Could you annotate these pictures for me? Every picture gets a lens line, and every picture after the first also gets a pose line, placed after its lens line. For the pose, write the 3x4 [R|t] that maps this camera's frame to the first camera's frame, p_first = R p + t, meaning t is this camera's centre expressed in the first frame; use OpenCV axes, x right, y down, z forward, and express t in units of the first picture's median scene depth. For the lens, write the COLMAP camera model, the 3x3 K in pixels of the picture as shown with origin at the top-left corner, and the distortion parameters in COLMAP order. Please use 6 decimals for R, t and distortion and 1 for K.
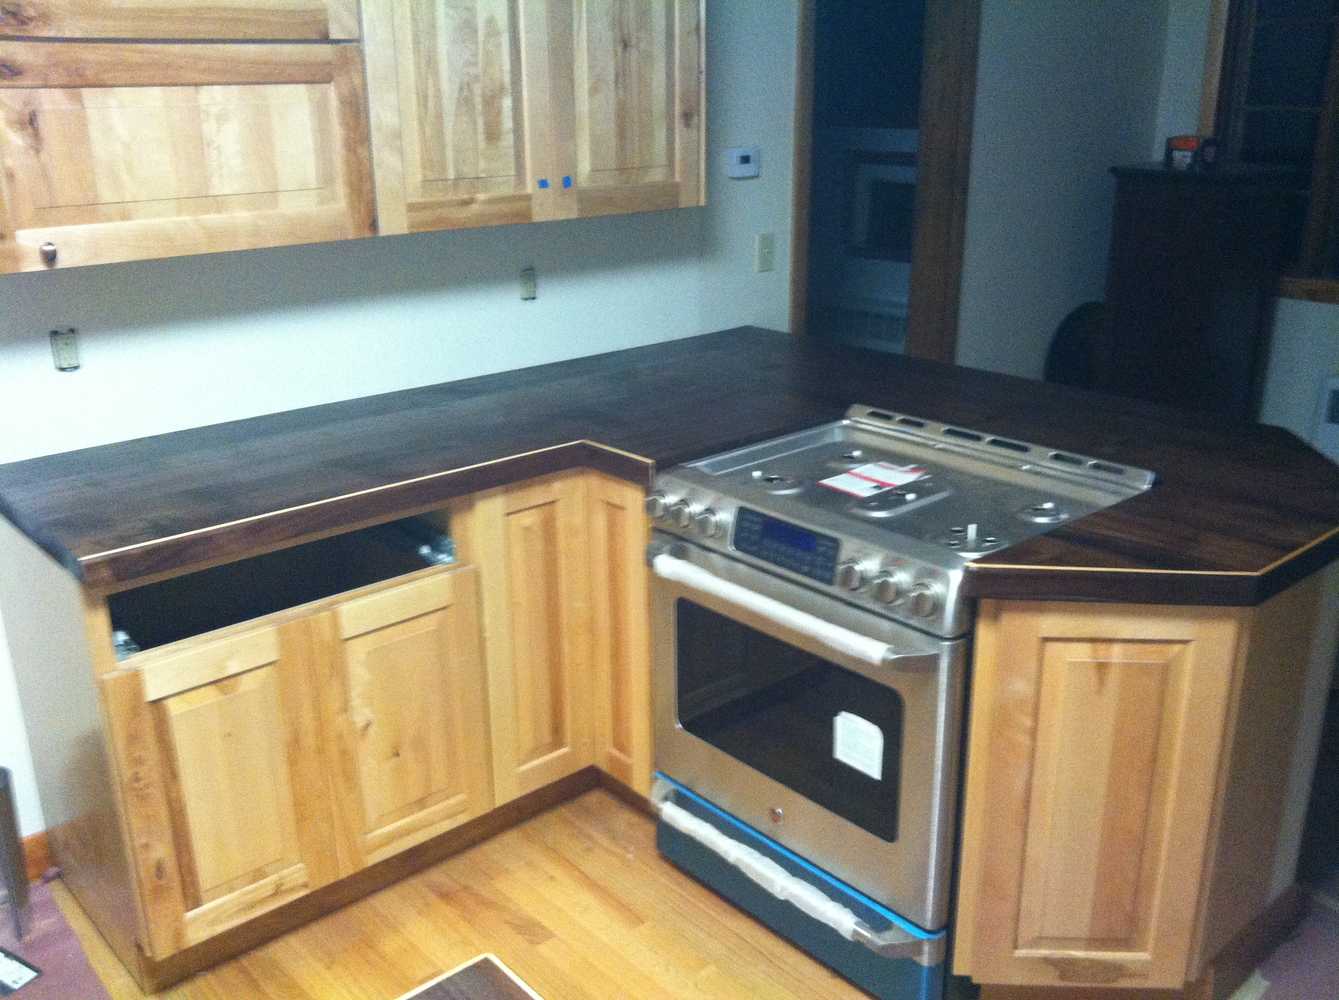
lens RADIAL K [[1230.8, 0, 669.5], [0, 1230.8, 500.0], [0, 0, 1]] dist [0.112118, -0.288856]
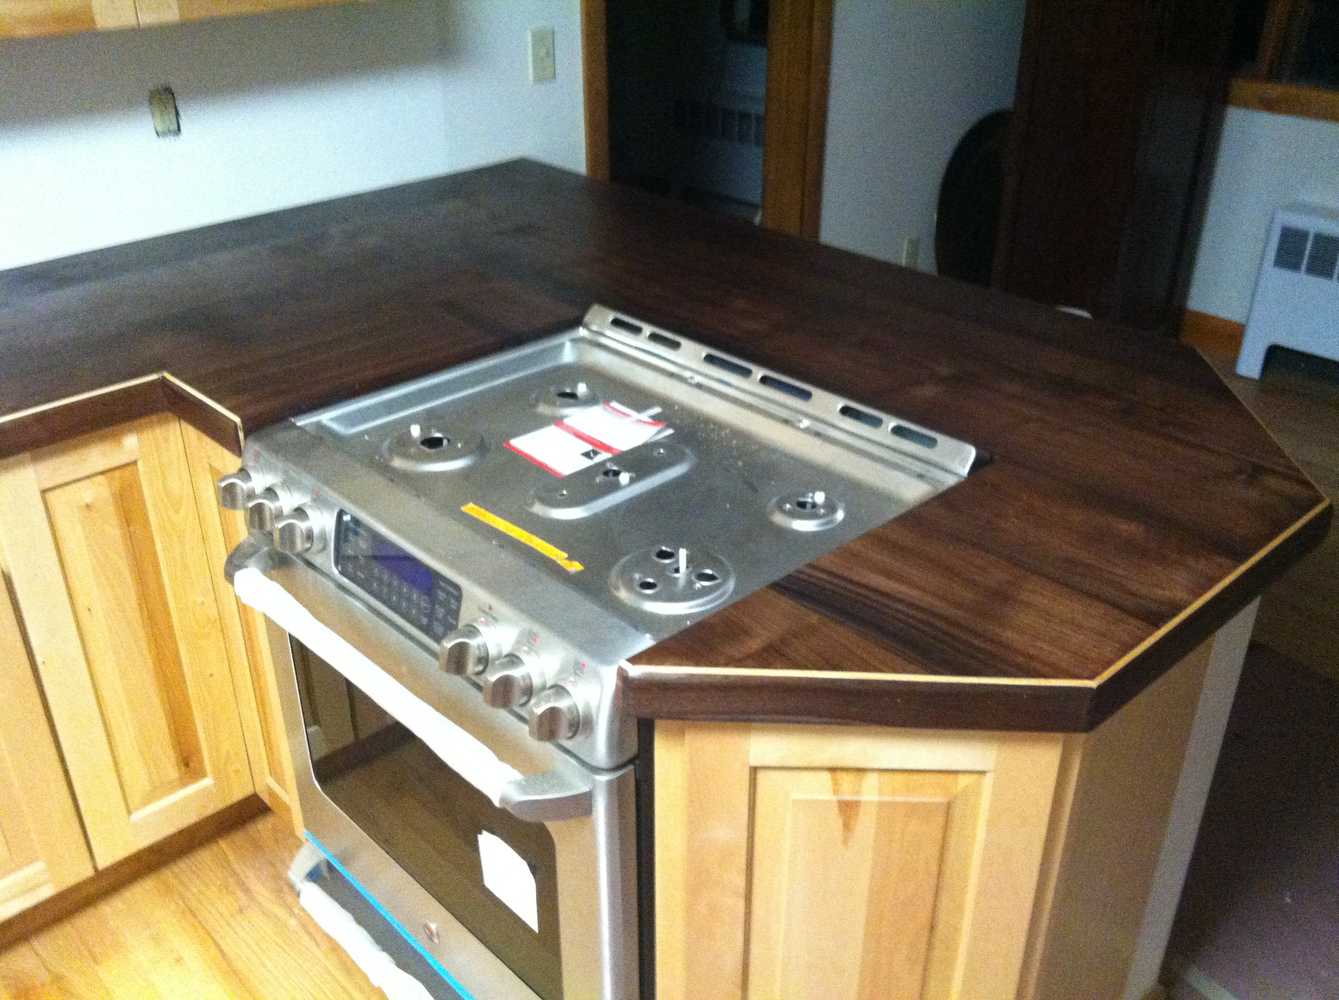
lens RADIAL K [[1230.8, 0, 669.5], [0, 1230.8, 500.0], [0, 0, 1]] dist [0.112118, -0.288856]
pose [[0.999530, -0.007235, 0.029776, 0.192686], [0.001963, 0.984849, 0.173402, -0.102364], [-0.030580, -0.173263, 0.984401, 0.331090]]
